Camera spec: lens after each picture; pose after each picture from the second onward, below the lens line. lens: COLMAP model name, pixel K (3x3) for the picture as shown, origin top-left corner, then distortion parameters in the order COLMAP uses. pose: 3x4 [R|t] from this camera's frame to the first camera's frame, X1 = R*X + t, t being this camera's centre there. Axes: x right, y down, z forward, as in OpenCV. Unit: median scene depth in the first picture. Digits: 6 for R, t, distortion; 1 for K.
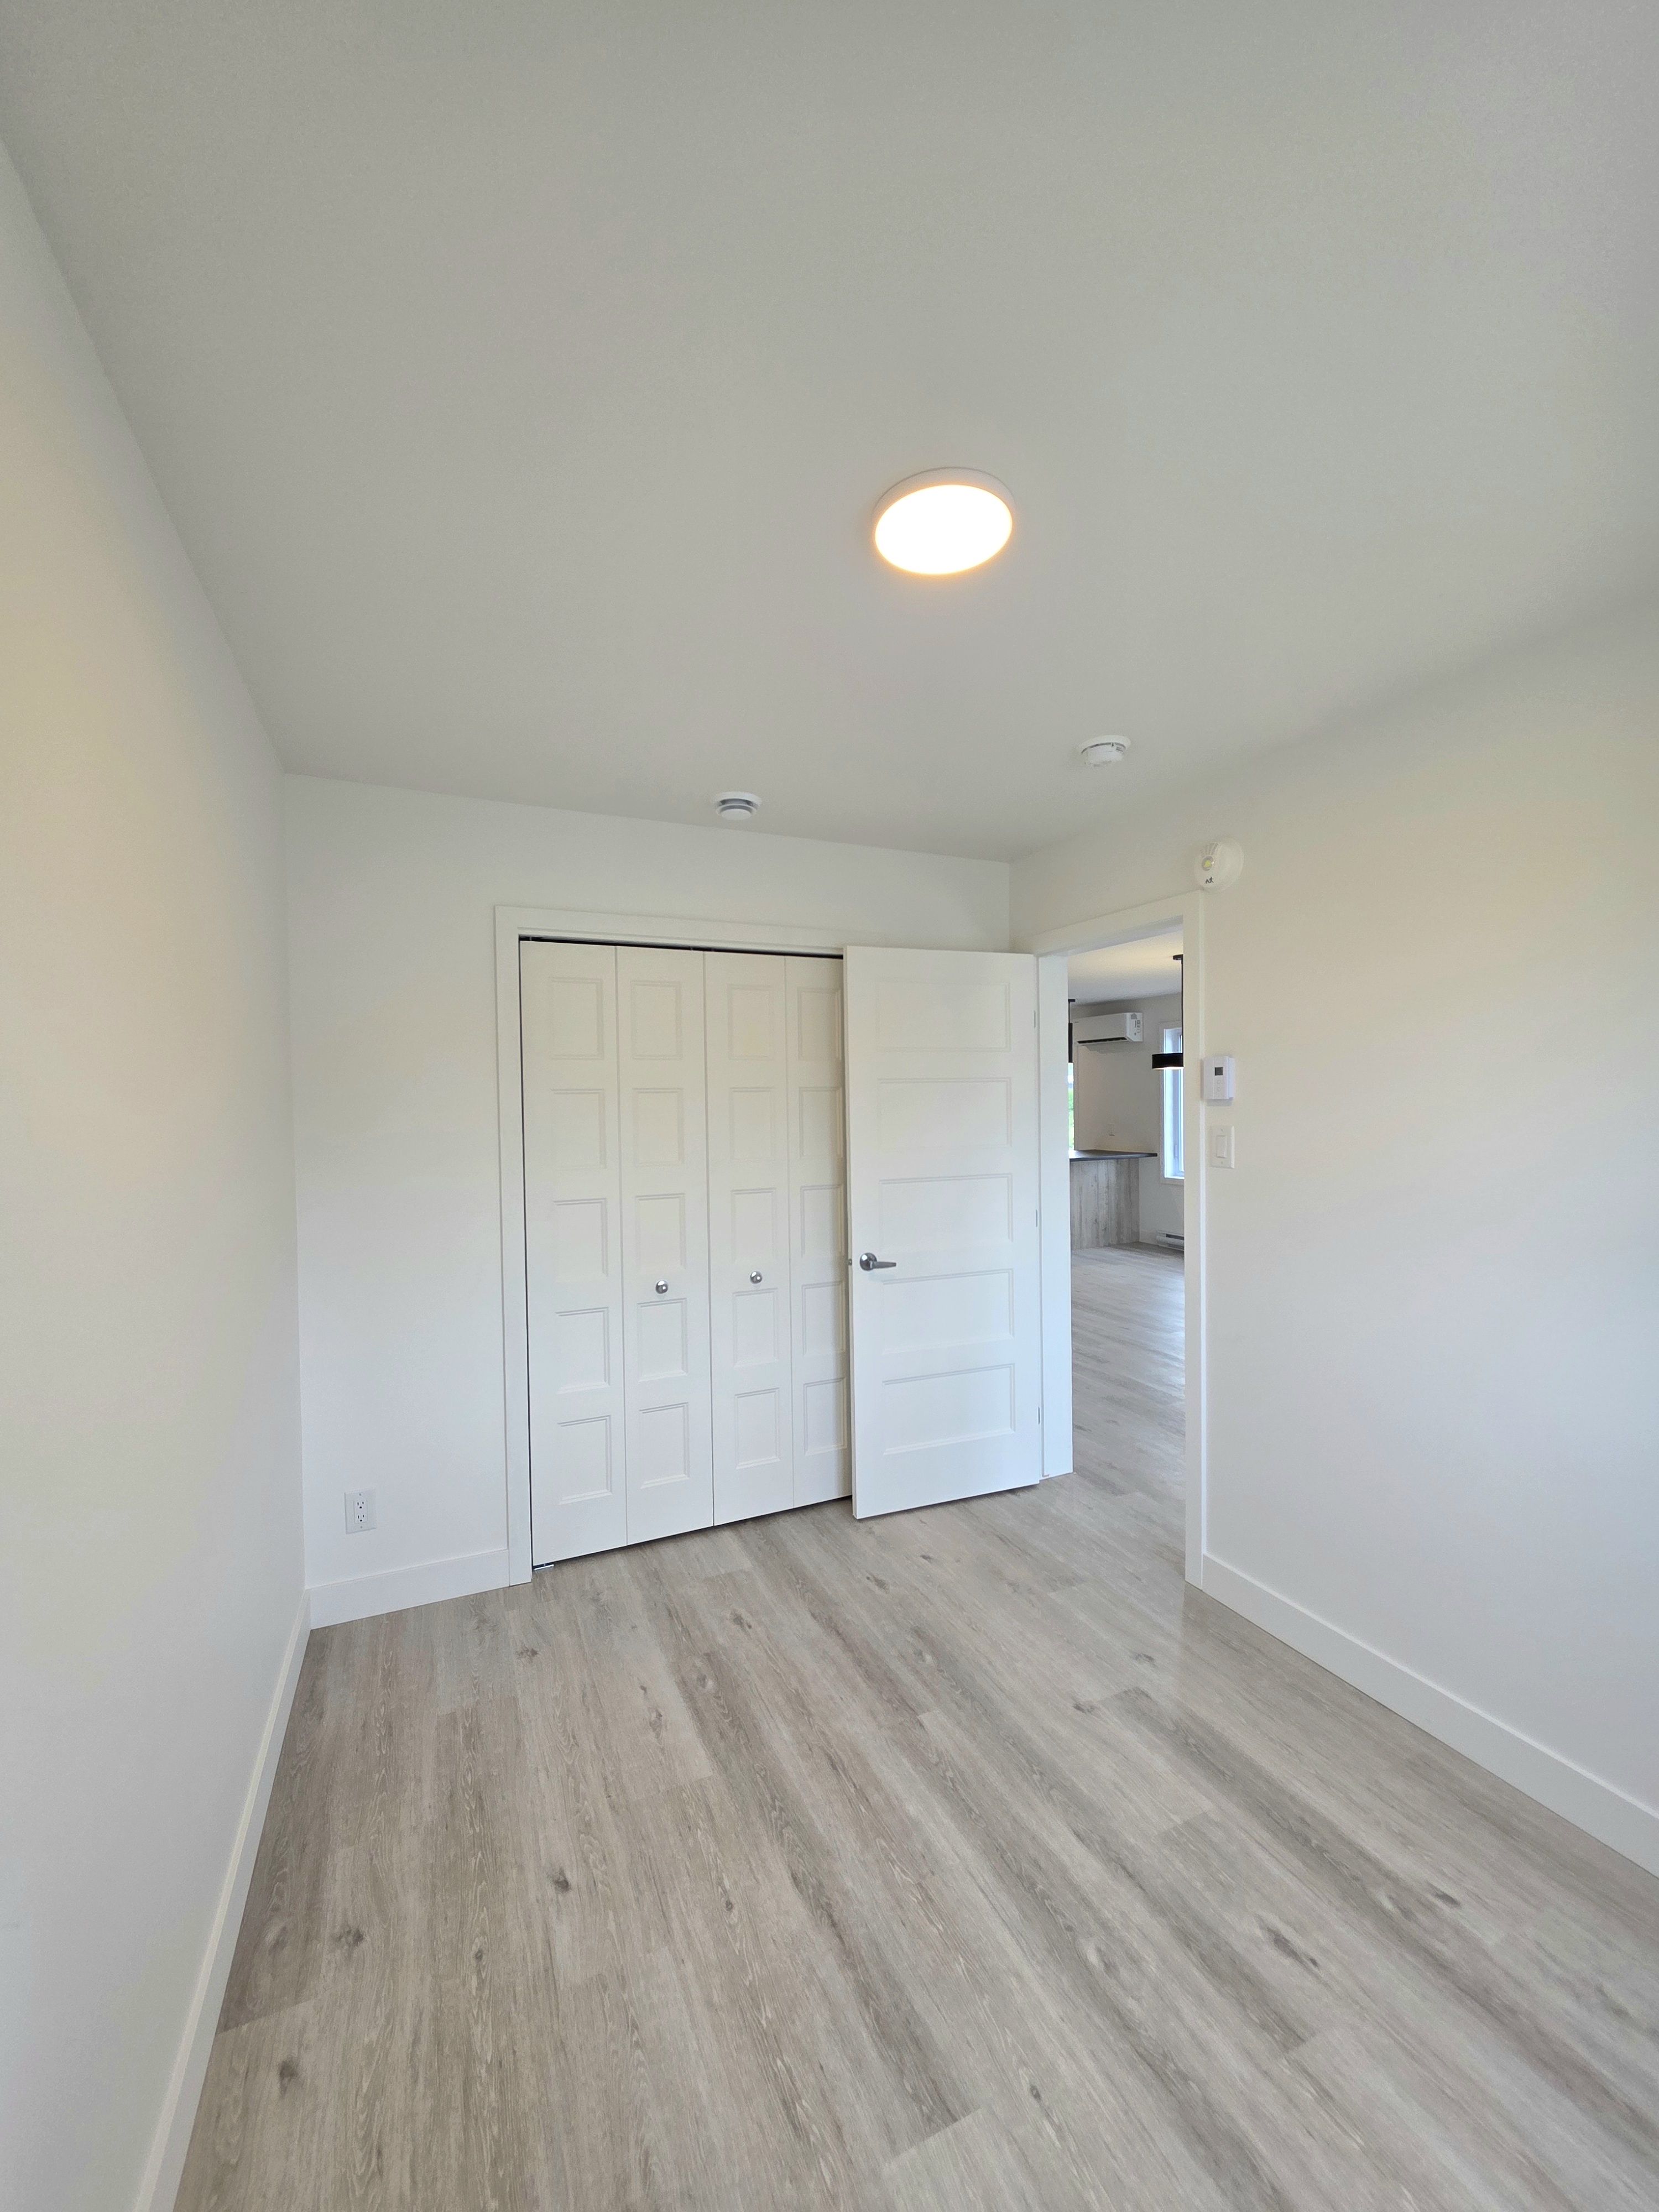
lens RADIAL K [[887.2, 0, 830.1], [0, 887.2, 1114.1], [0, 0, 1]] dist [0.002570, 0.000572]
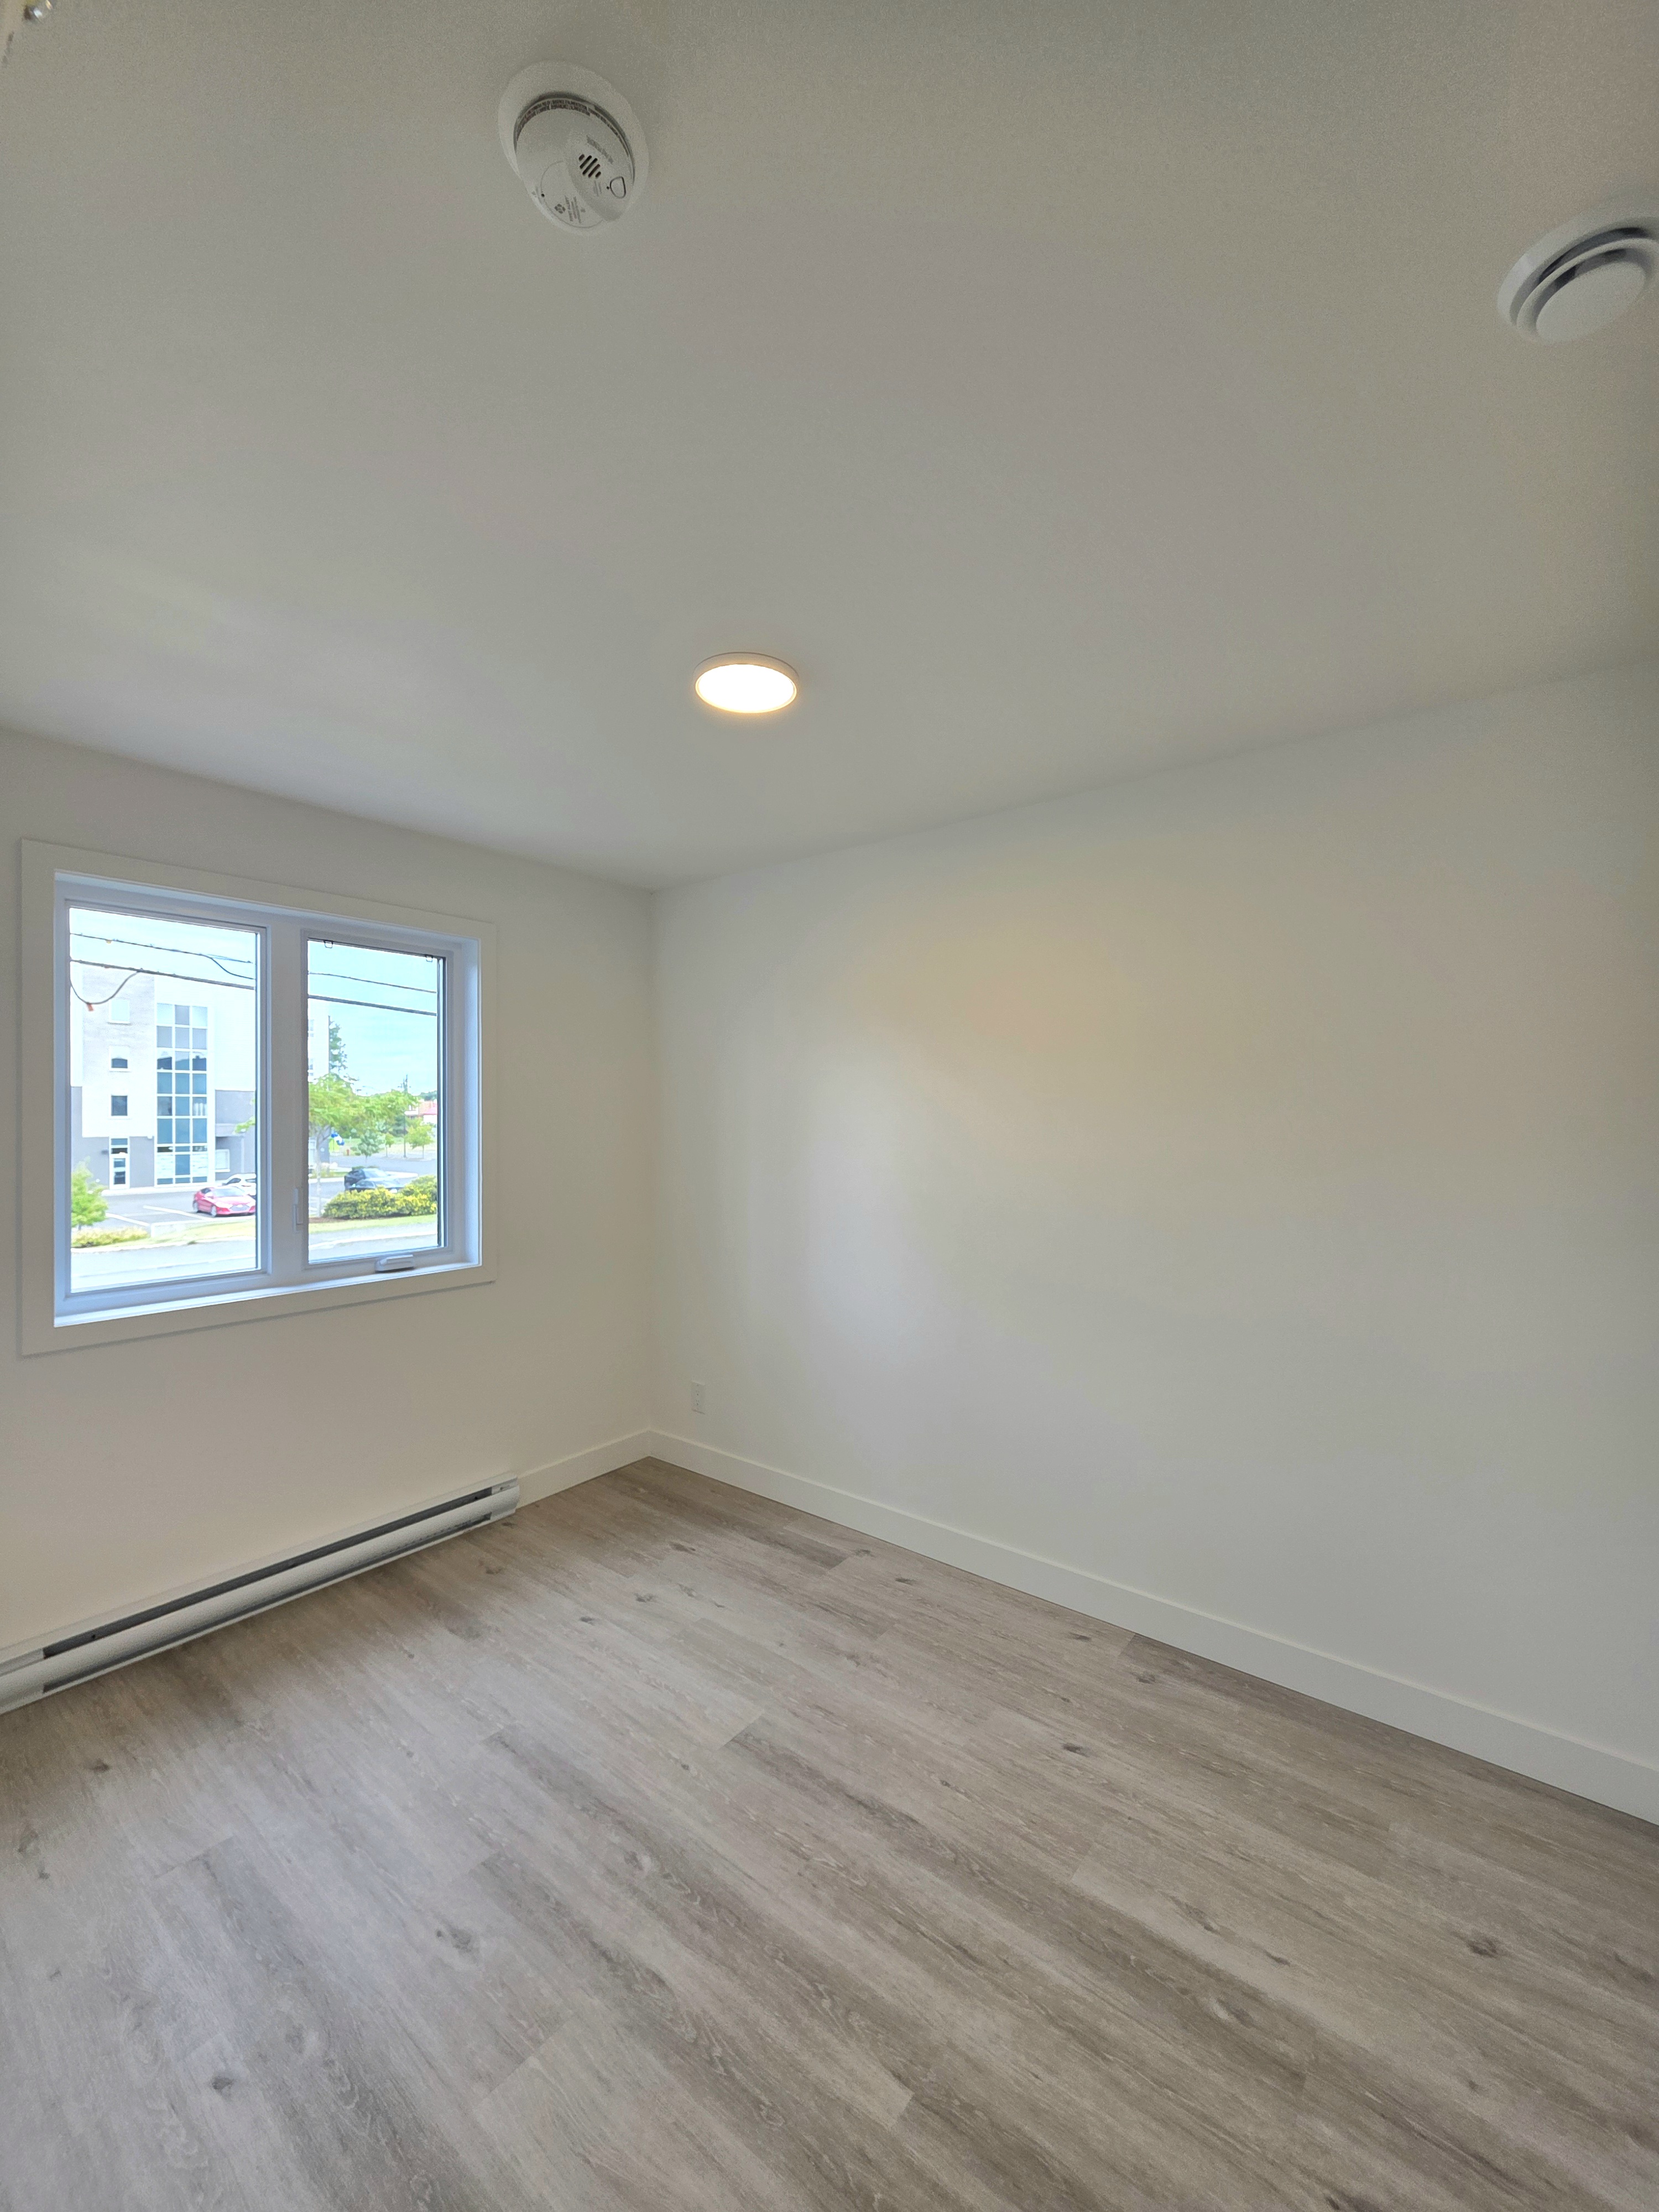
lens RADIAL K [[887.2, 0, 830.1], [0, 887.2, 1114.1], [0, 0, 1]] dist [0.002570, 0.000572]
pose [[-0.890729, 0.015619, -0.454266, 0.516835], [0.005522, 0.999708, 0.023545, -0.034185], [0.454500, 0.018463, -0.890555, 1.850365]]
